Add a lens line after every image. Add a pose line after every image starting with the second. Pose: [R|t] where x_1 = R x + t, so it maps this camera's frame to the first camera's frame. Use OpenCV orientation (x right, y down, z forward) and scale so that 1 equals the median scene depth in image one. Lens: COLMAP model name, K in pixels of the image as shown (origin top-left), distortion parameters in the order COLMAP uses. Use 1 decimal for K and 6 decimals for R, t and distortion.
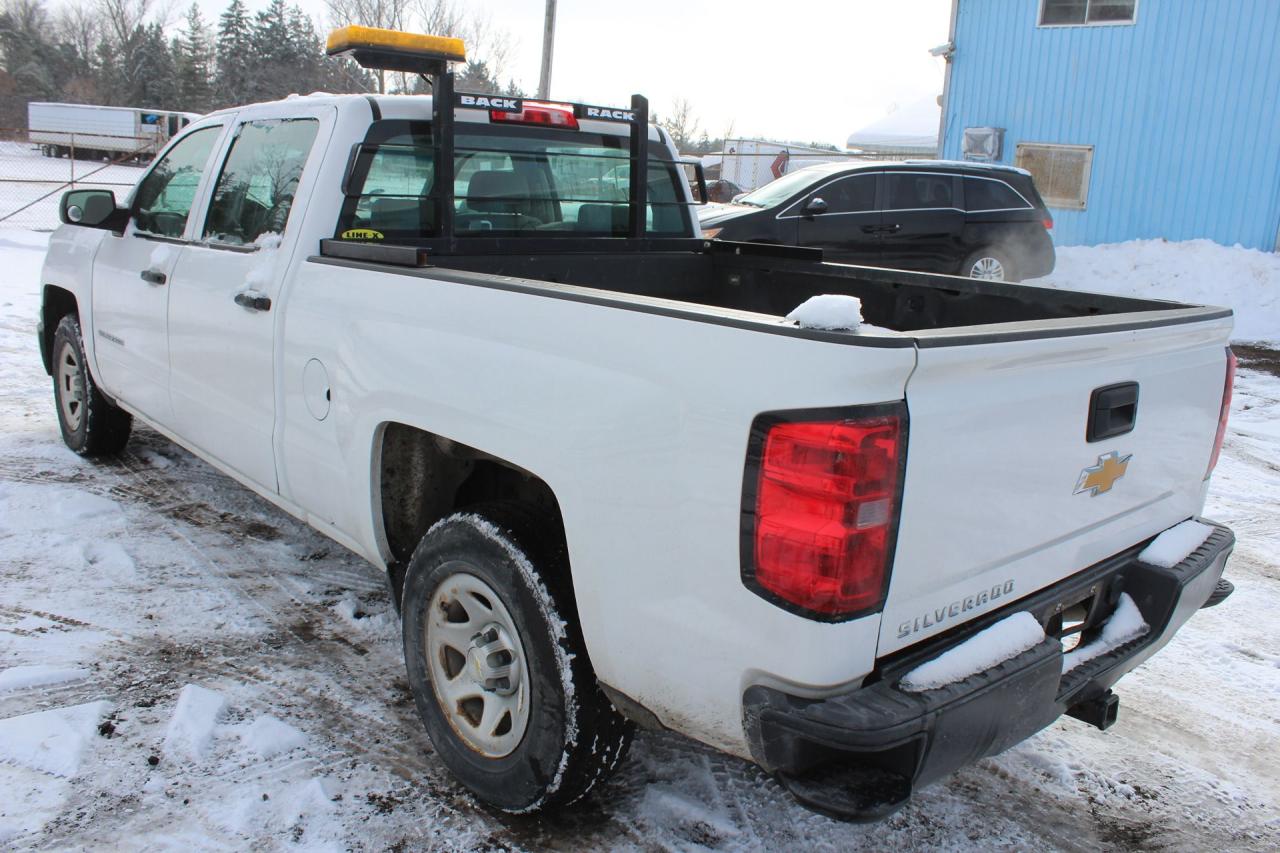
lens RADIAL K [[1076.5, 0, 647.2], [0, 1076.5, 371.1], [0, 0, 1]] dist [-0.230338, 0.221895]
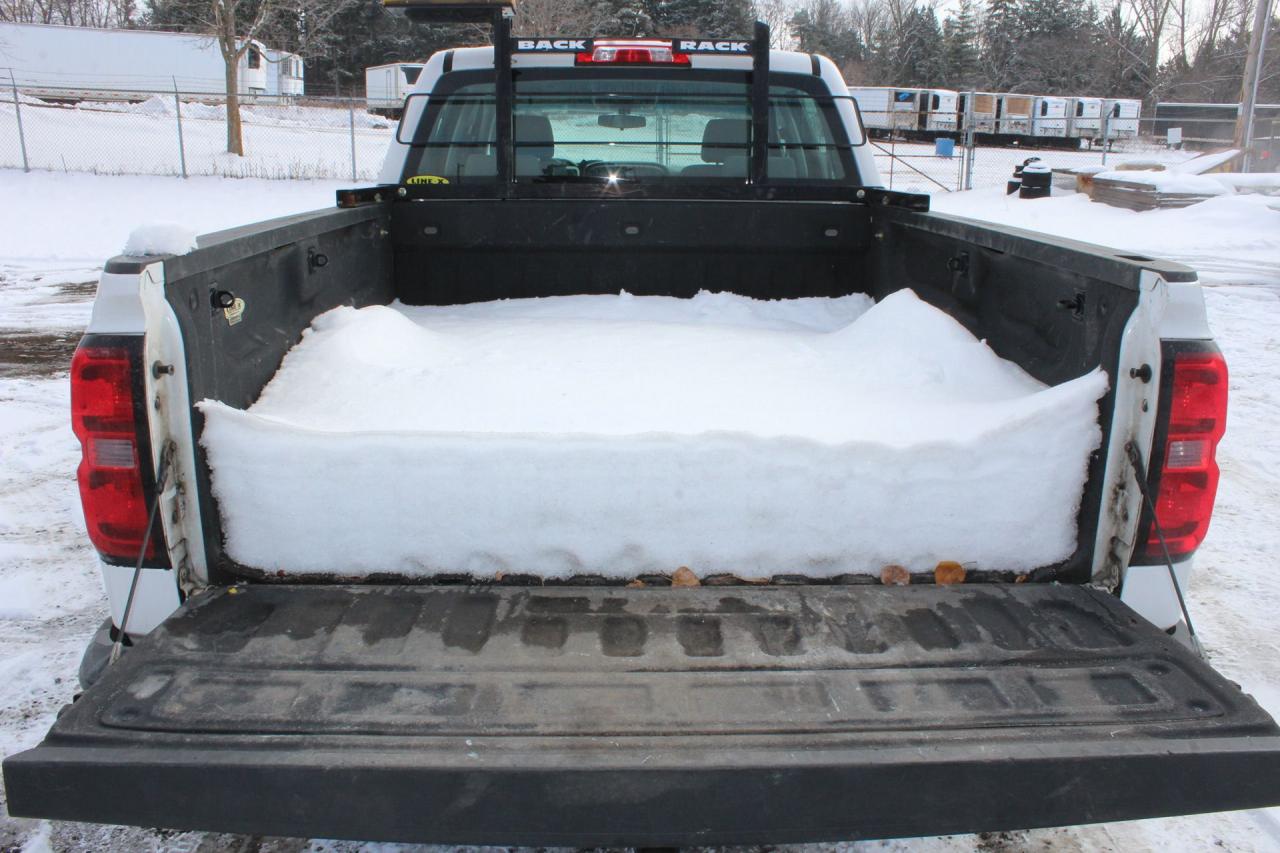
lens RADIAL K [[1057.3, 0, 633.9], [0, 1057.3, 377.2], [0, 0, 1]] dist [-0.169884, 0.155763]
pose [[0.750271, 0.098753, -0.653714, 0.533429], [-0.079351, 0.995084, 0.059249, -0.008815], [0.656352, 0.007420, 0.754419, 0.298606]]
